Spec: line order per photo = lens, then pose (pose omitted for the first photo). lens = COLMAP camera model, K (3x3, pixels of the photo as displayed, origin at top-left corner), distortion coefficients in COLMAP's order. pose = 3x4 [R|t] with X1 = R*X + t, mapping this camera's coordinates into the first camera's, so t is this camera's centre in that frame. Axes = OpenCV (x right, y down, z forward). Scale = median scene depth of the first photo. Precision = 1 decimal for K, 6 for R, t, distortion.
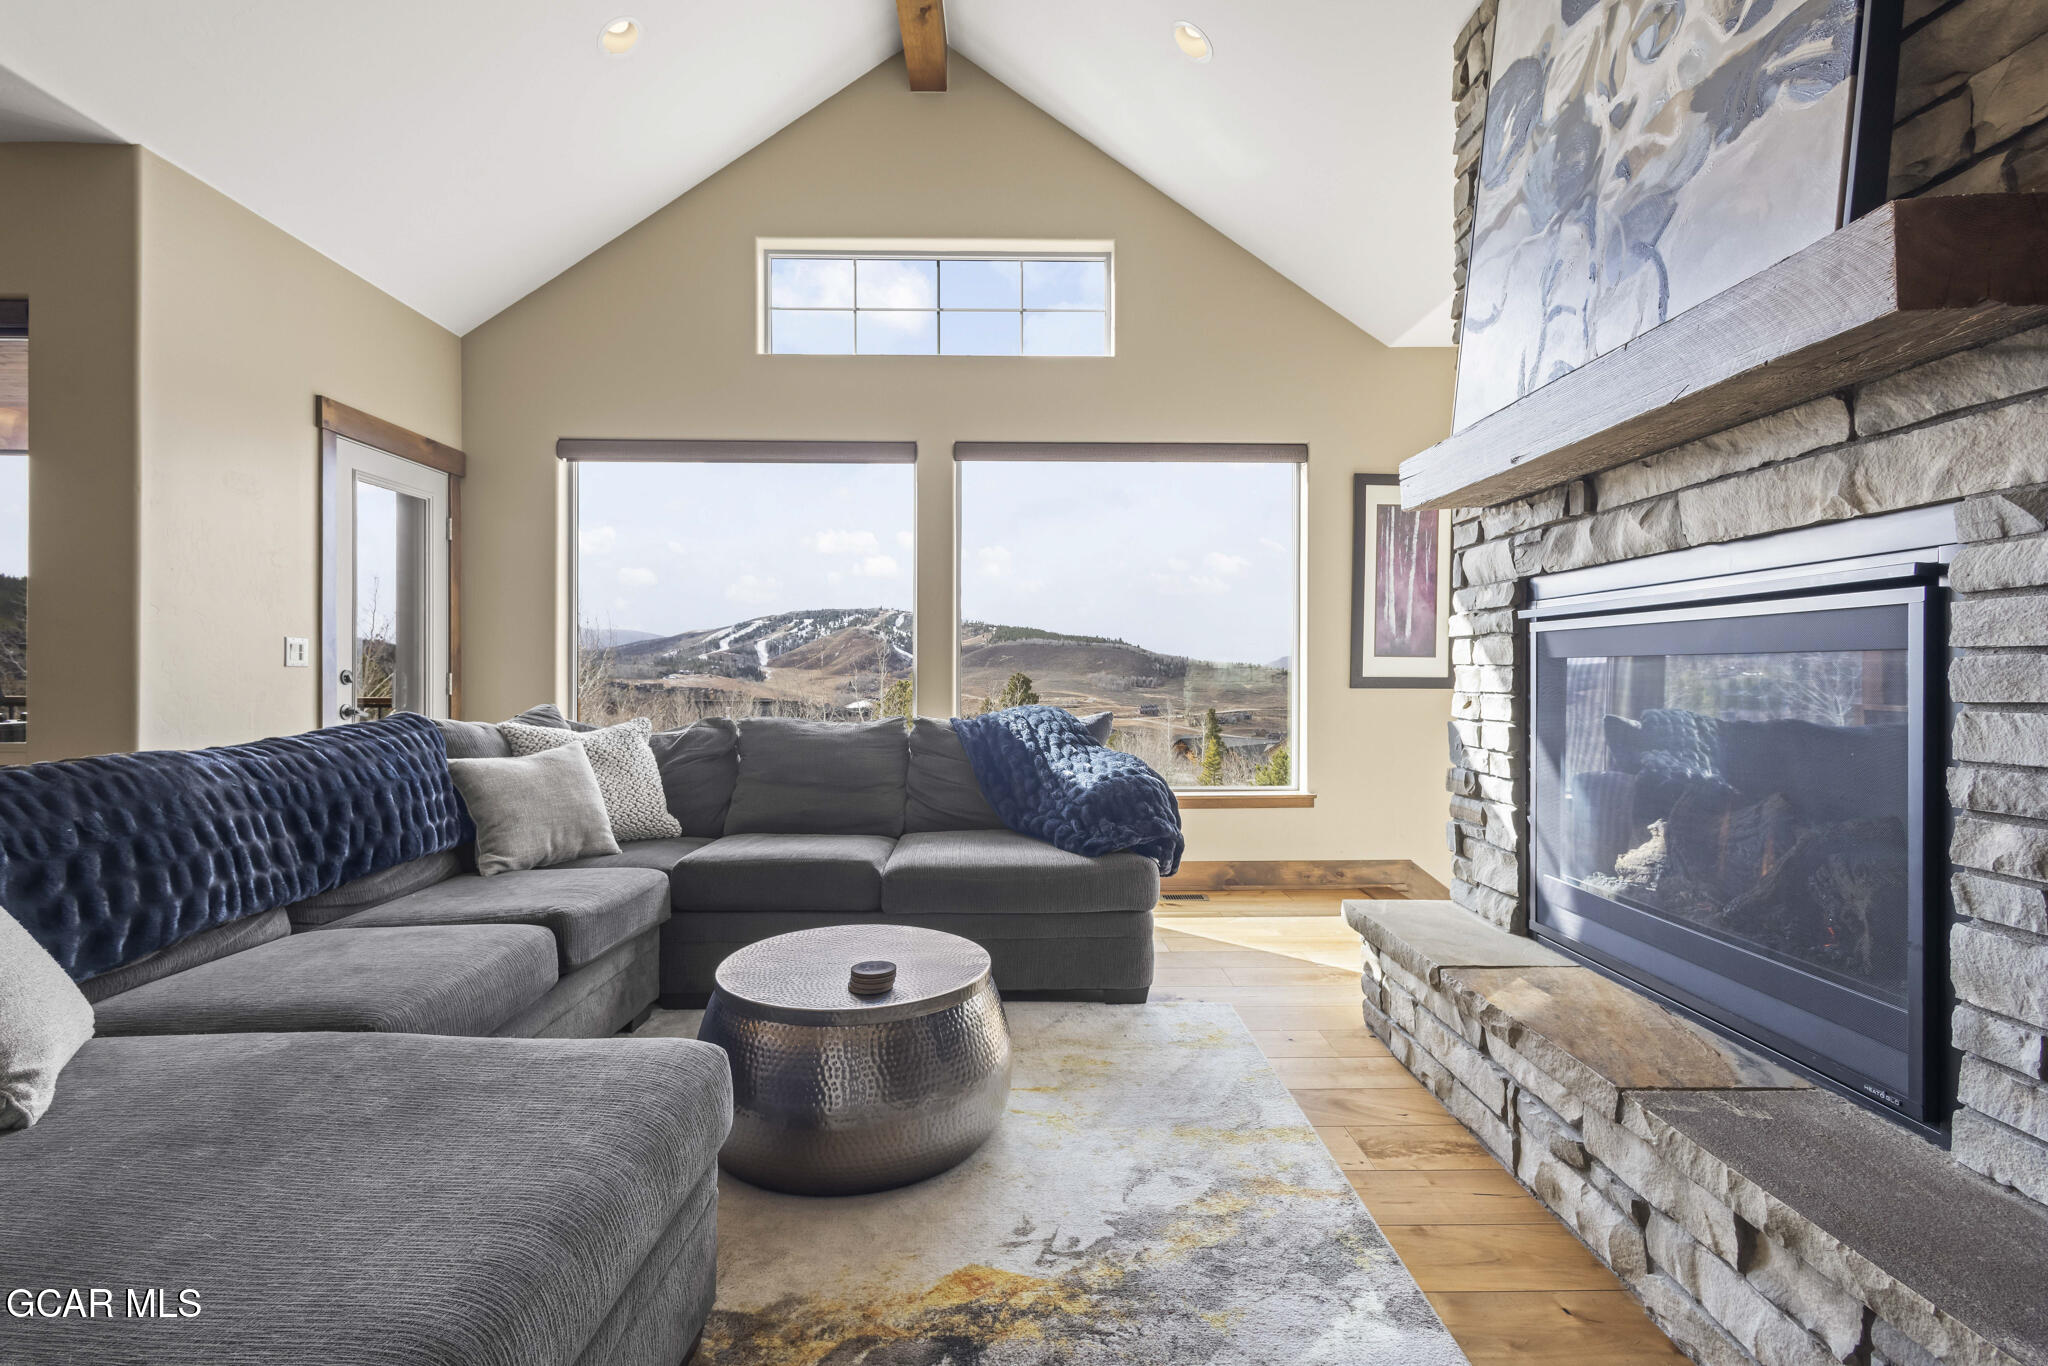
lens RADIAL K [[937.5, 0, 1013.6], [0, 937.5, 672.9], [0, 0, 1]] dist [0.002437, -0.000097]
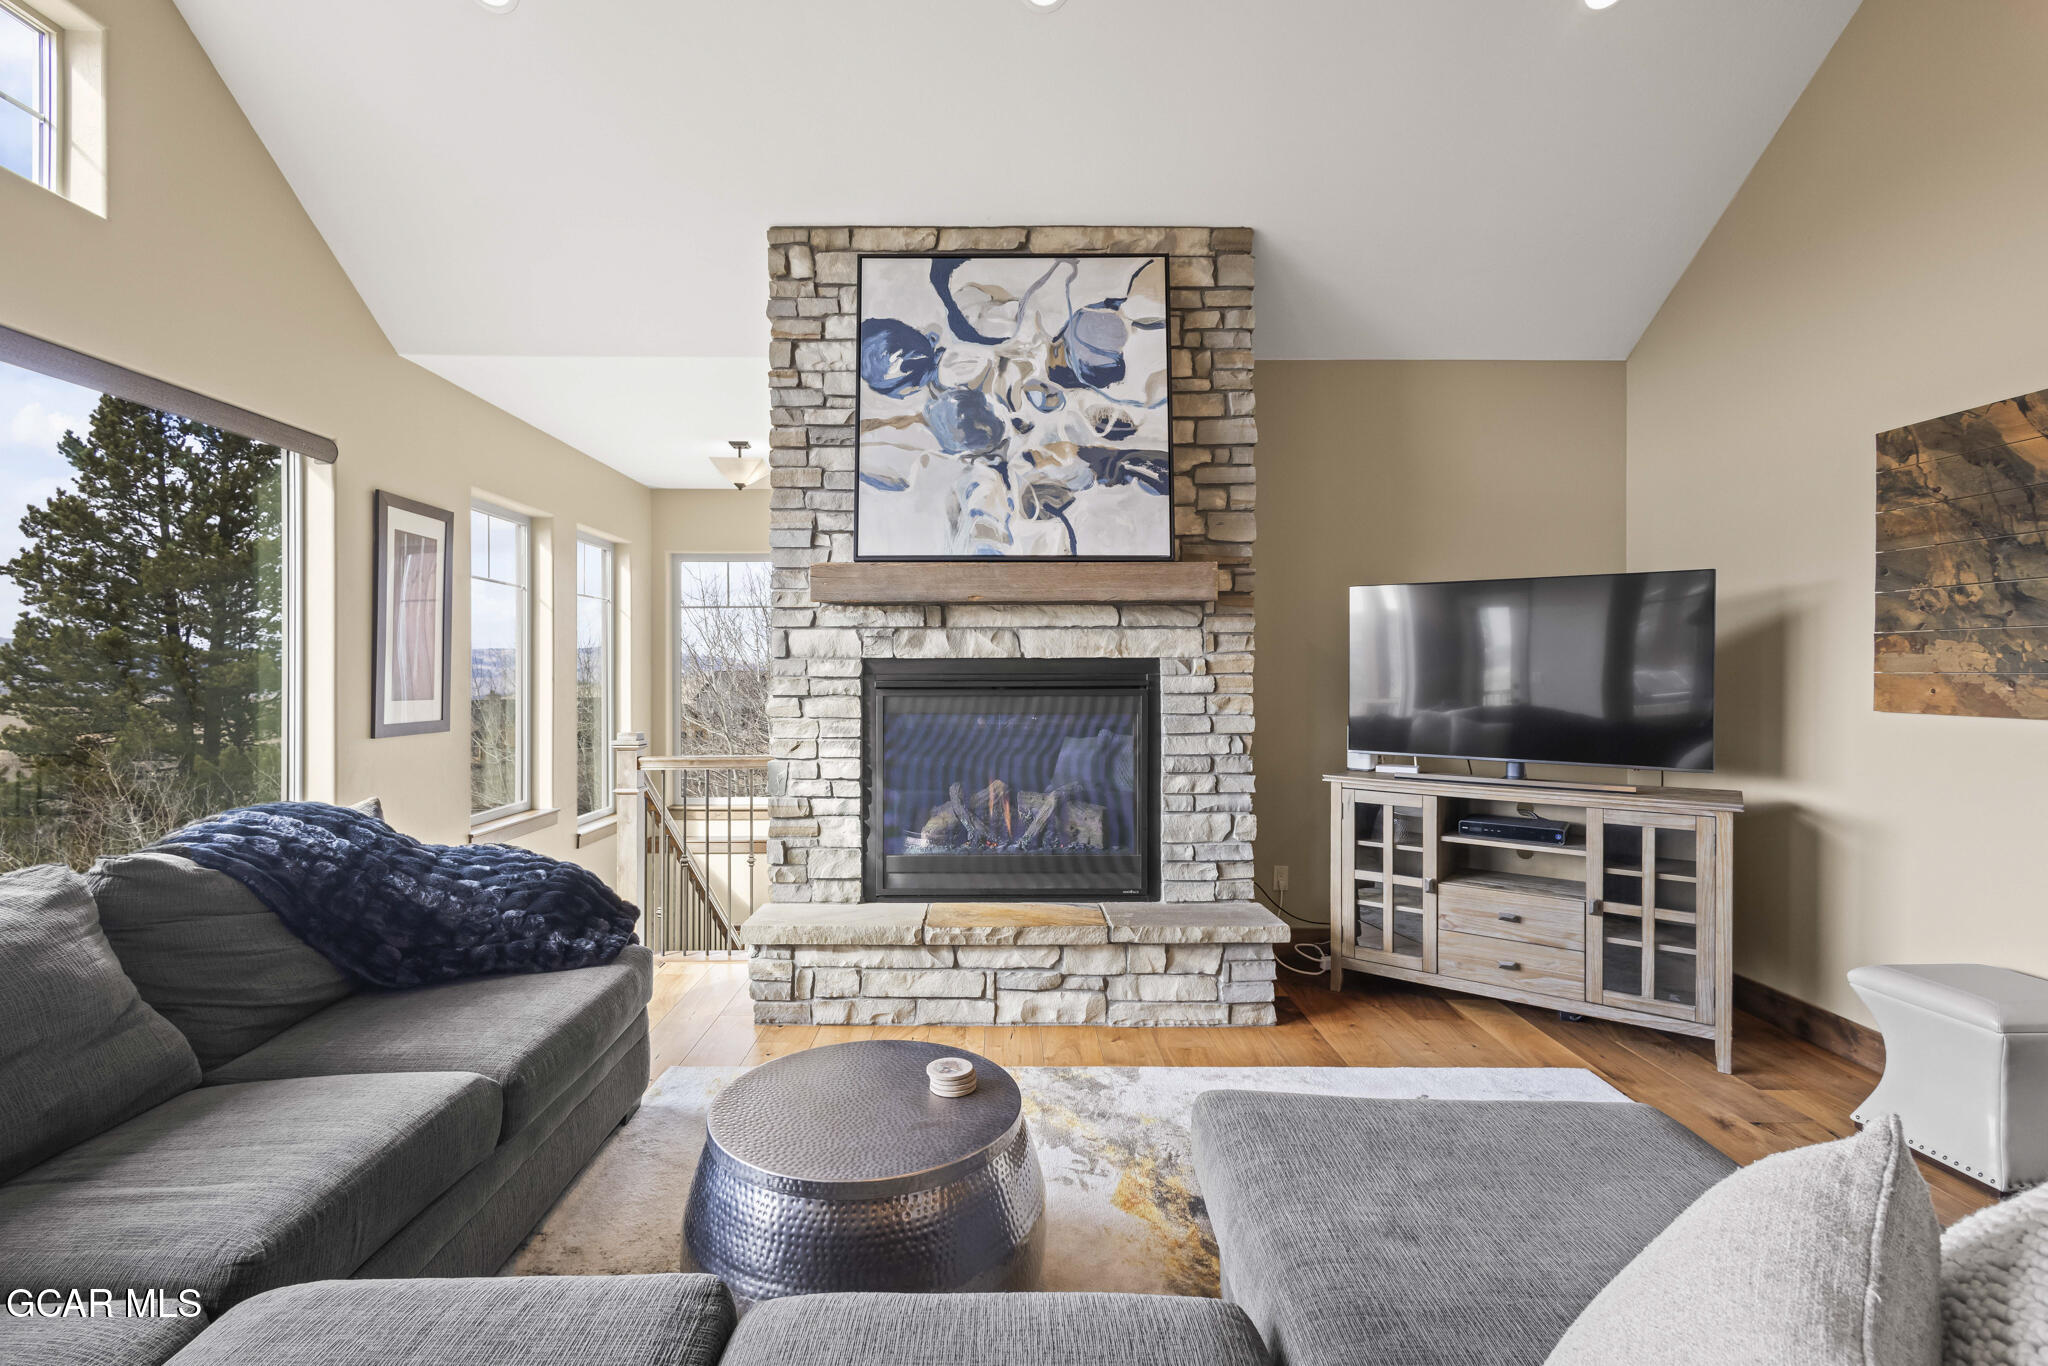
lens RADIAL K [[937.5, 0, 1018.0], [0, 937.5, 672.2], [0, 0, 1]] dist [0.002437, -0.000097]
pose [[0.010703, -0.000045, 0.999943, -1.301515], [0.003258, 0.999995, 0.000010, -0.111940], [-0.999937, 0.003258, 0.010703, 1.058393]]
